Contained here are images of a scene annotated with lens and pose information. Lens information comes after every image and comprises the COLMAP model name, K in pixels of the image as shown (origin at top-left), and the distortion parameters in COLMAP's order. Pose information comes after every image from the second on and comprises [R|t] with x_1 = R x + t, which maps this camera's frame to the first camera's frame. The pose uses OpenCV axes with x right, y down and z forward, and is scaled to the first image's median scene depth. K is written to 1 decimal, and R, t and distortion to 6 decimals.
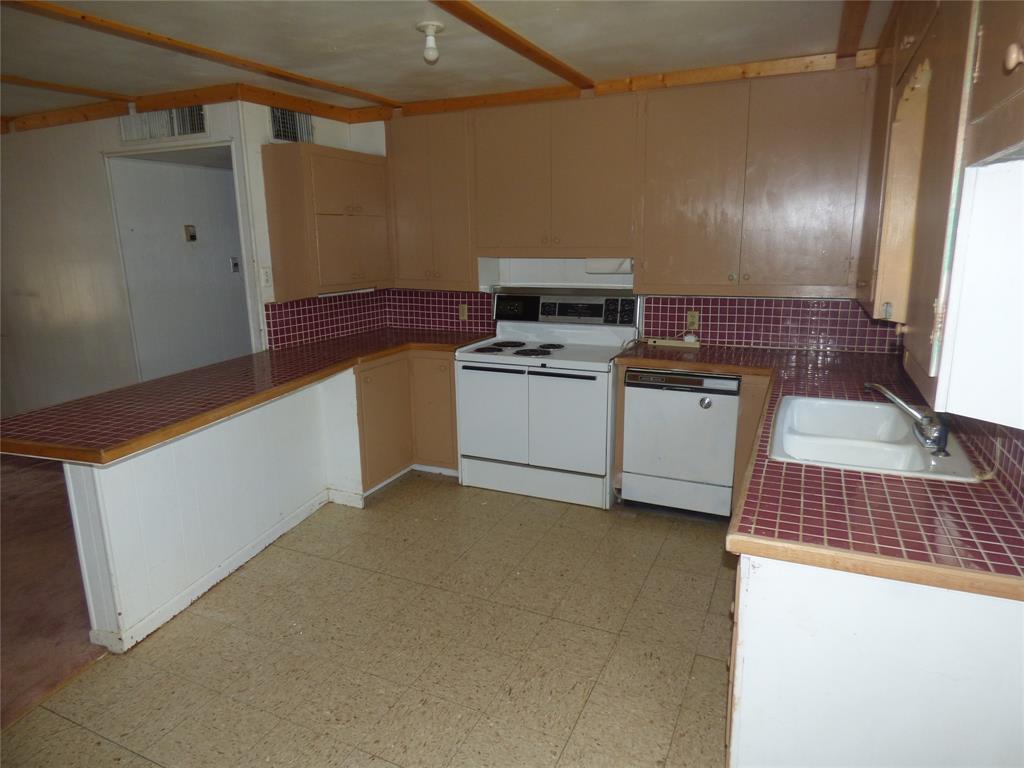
lens RADIAL K [[627.4, 0, 513.4], [0, 627.4, 387.4], [0, 0, 1]] dist [-0.007347, 0.005131]
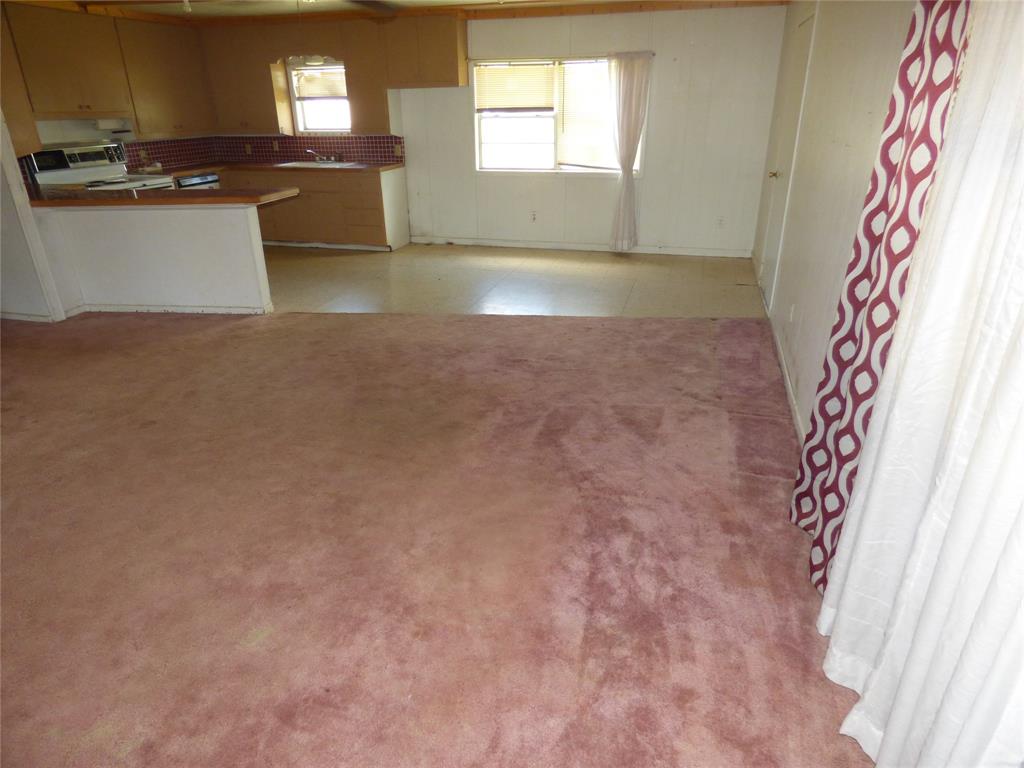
lens RADIAL K [[627.4, 0, 502.2], [0, 627.4, 379.1], [0, 0, 1]] dist [-0.007347, 0.005131]
pose [[-0.139872, -0.381139, 0.913876, -1.723511], [0.249094, 0.879722, 0.405020, -0.016400], [-0.958326, 0.284292, -0.028109, 0.261190]]
